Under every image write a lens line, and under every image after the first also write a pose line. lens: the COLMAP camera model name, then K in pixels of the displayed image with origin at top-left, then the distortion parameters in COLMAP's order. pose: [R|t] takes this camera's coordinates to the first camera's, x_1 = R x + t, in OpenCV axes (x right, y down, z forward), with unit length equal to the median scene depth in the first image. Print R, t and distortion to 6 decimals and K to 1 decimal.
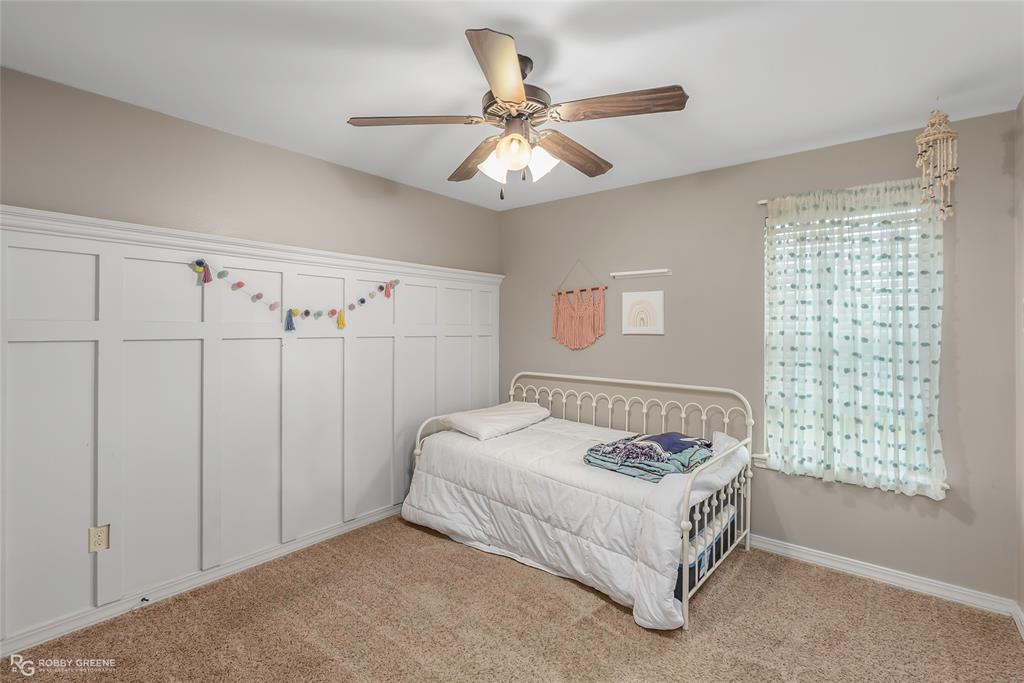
lens RADIAL K [[468.4, 0, 515.5], [0, 468.4, 321.1], [0, 0, 1]] dist [-0.005314, 0.000617]
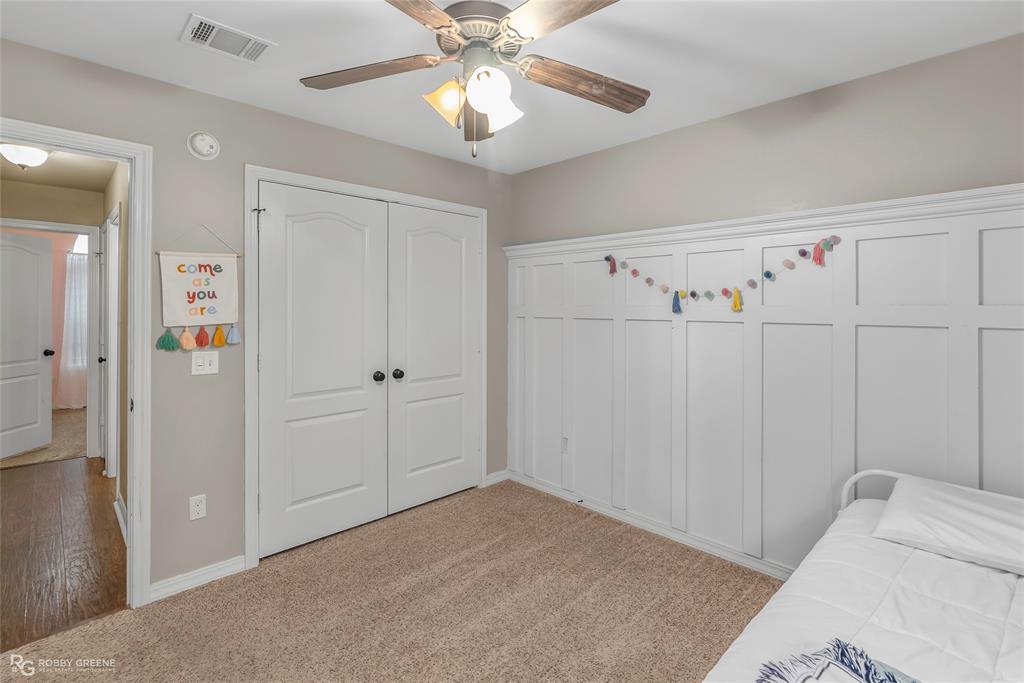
lens RADIAL K [[468.4, 0, 496.7], [0, 468.4, 311.5], [0, 0, 1]] dist [-0.005314, 0.000617]
pose [[-0.123014, 0.000882, -0.992405, 0.517675], [0.006313, 0.999980, 0.000106, 0.014009], [0.992385, -0.006252, -0.123017, 0.732971]]
